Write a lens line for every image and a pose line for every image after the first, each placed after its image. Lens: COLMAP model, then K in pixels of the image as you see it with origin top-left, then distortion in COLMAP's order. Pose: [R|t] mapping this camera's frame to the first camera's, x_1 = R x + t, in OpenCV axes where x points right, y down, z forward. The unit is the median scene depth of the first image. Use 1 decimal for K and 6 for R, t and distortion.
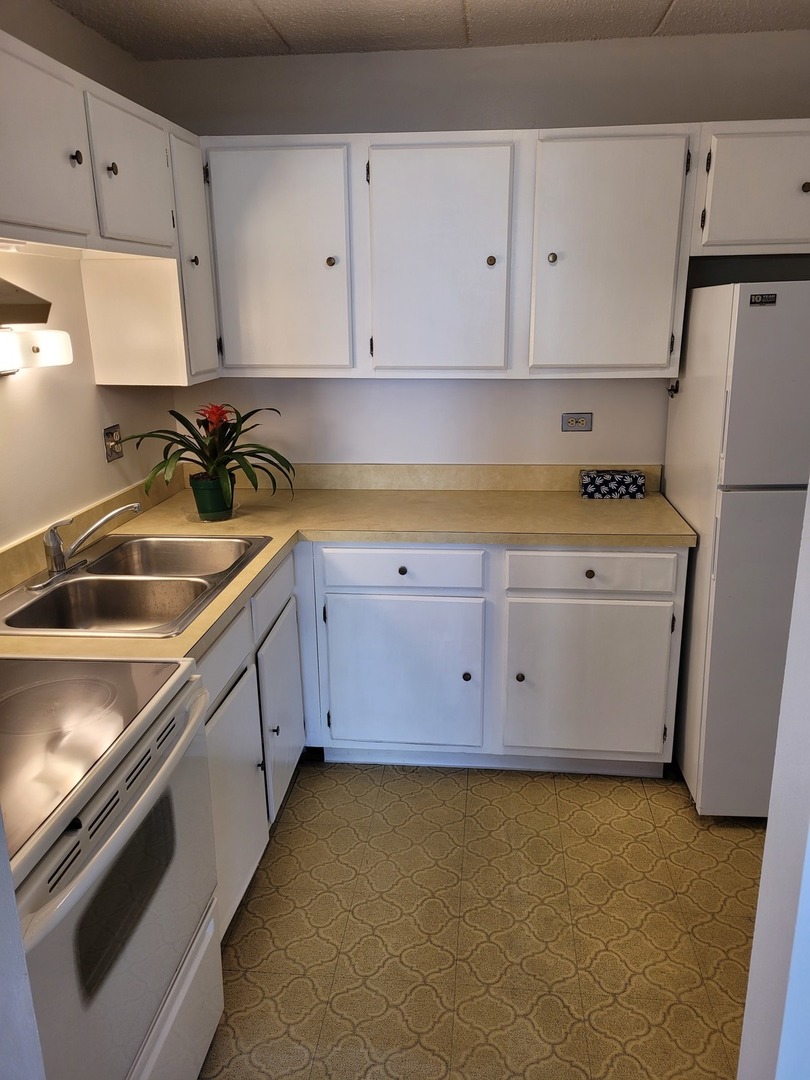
lens RADIAL K [[818.6, 0, 409.4], [0, 818.6, 538.8], [0, 0, 1]] dist [0.061671, -0.013816]
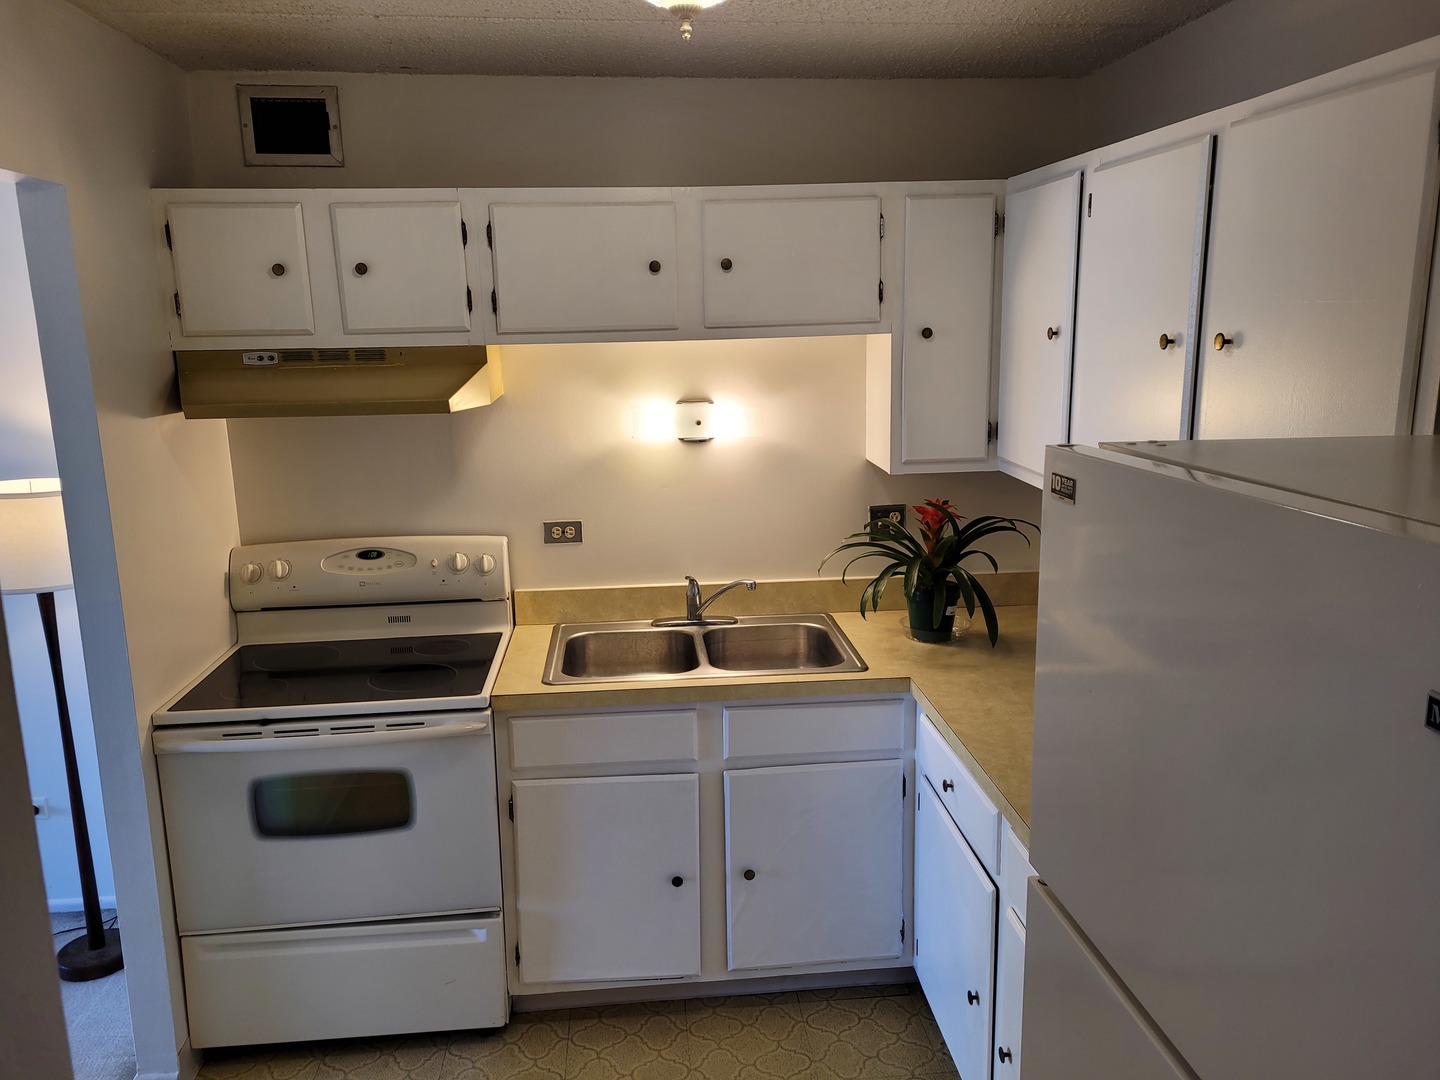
lens RADIAL K [[1091.5, 0, 722.9], [0, 1091.5, 542.3], [0, 0, 1]] dist [0.061671, -0.013816]
pose [[0.190246, 0.214719, -0.957968, 0.794927], [-0.253403, 0.953463, 0.163386, -0.258052], [0.948469, 0.211668, 0.235803, 0.576882]]
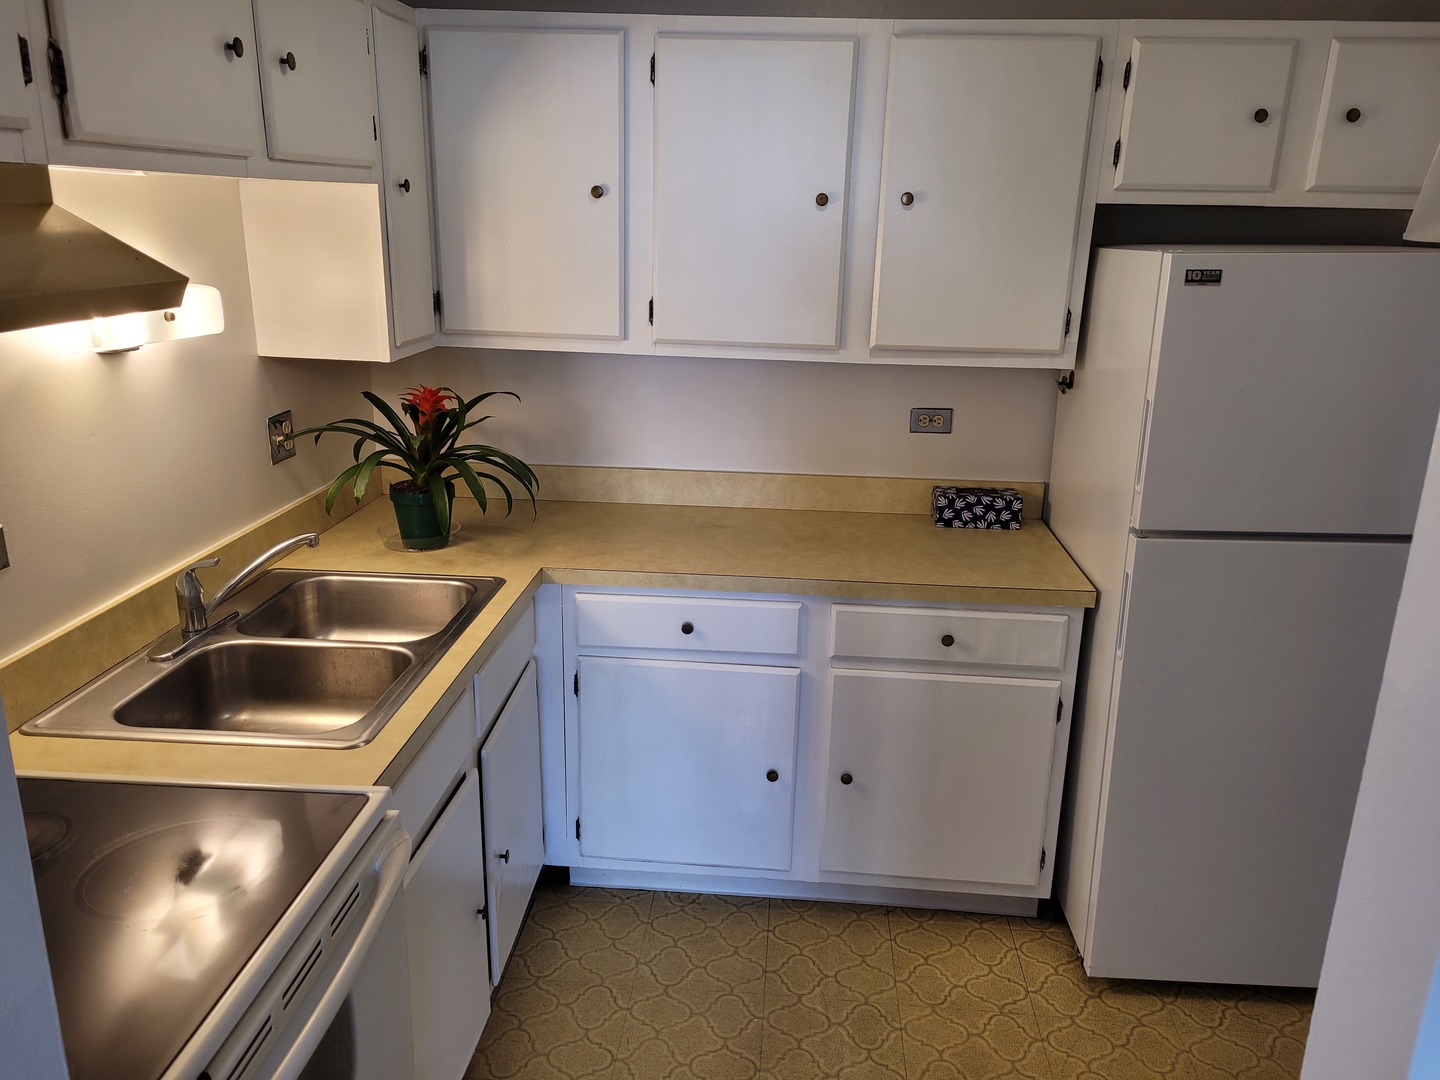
lens RADIAL K [[1091.5, 0, 717.8], [0, 1091.5, 538.8], [0, 0, 1]] dist [0.061671, -0.013816]
pose [[0.999187, 0.025247, 0.031430, -0.013932], [-0.025583, 0.999619, 0.010361, -0.050900], [-0.031156, -0.011156, 0.999452, 0.046992]]
